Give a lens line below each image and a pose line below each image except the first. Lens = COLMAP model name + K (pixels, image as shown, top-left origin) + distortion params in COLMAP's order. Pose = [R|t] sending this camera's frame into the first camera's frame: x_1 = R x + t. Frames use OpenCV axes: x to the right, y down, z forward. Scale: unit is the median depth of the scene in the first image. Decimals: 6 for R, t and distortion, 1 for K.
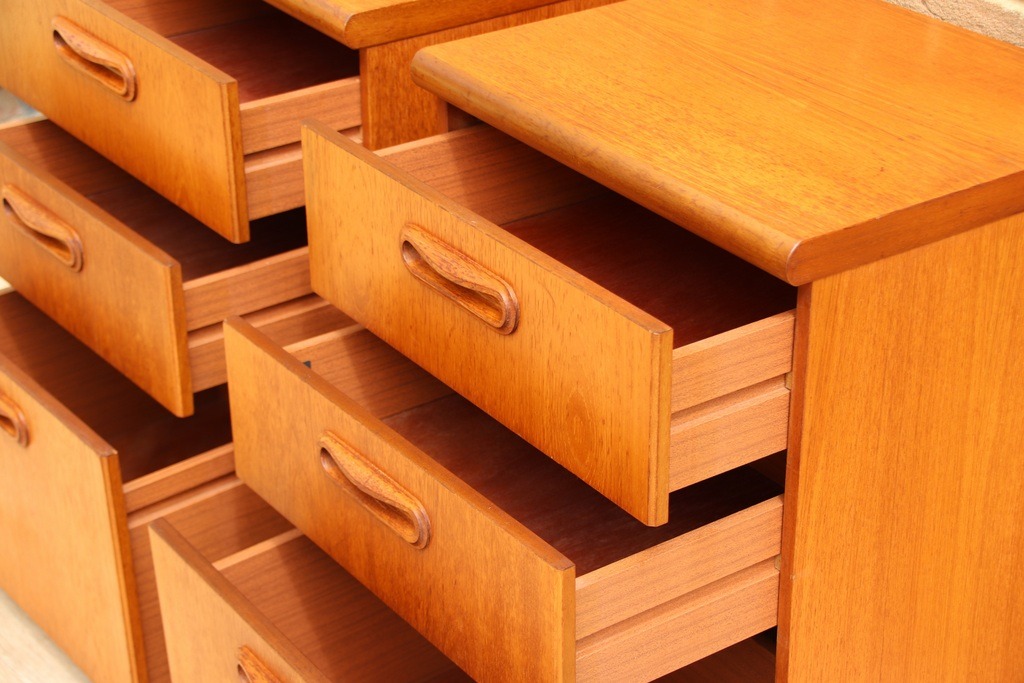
lens RADIAL K [[2293.5, 0, 514.0], [0, 2293.5, 338.6], [0, 0, 1]] dist [0.392435, 0.000000]
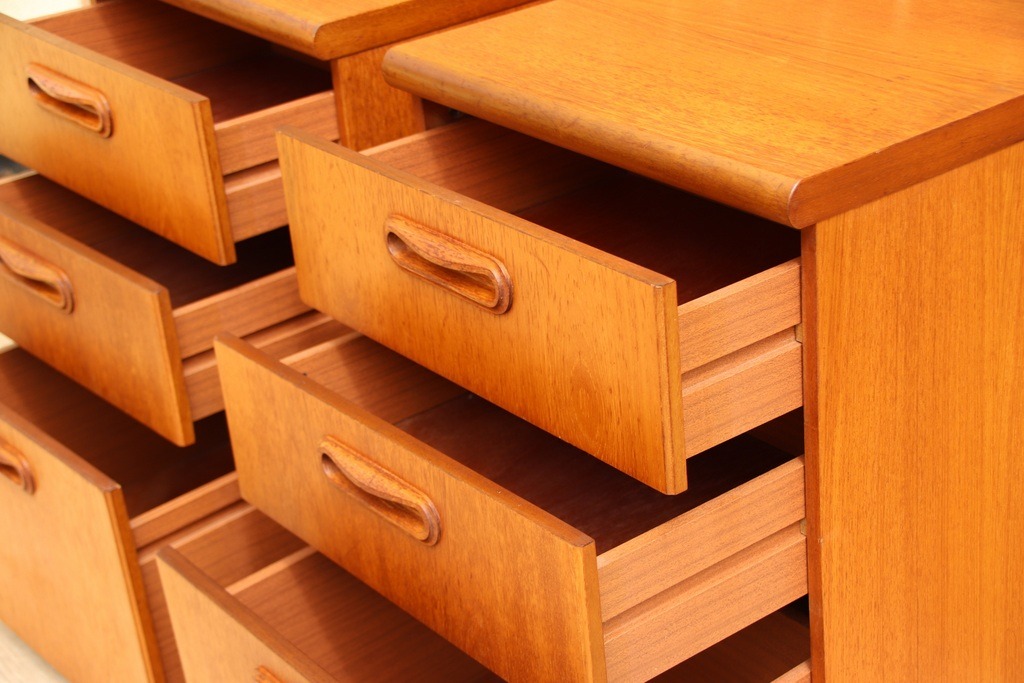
lens RADIAL K [[2025.1, 0, 510.4], [0, 2025.1, 340.1], [0, 0, 1]] dist [0.311004, 0.000000]
pose [[0.996151, -0.087638, 0.001909, -0.002040], [0.087645, 0.995379, -0.039225, 0.040559], [0.001538, 0.039241, 0.999229, 0.142785]]
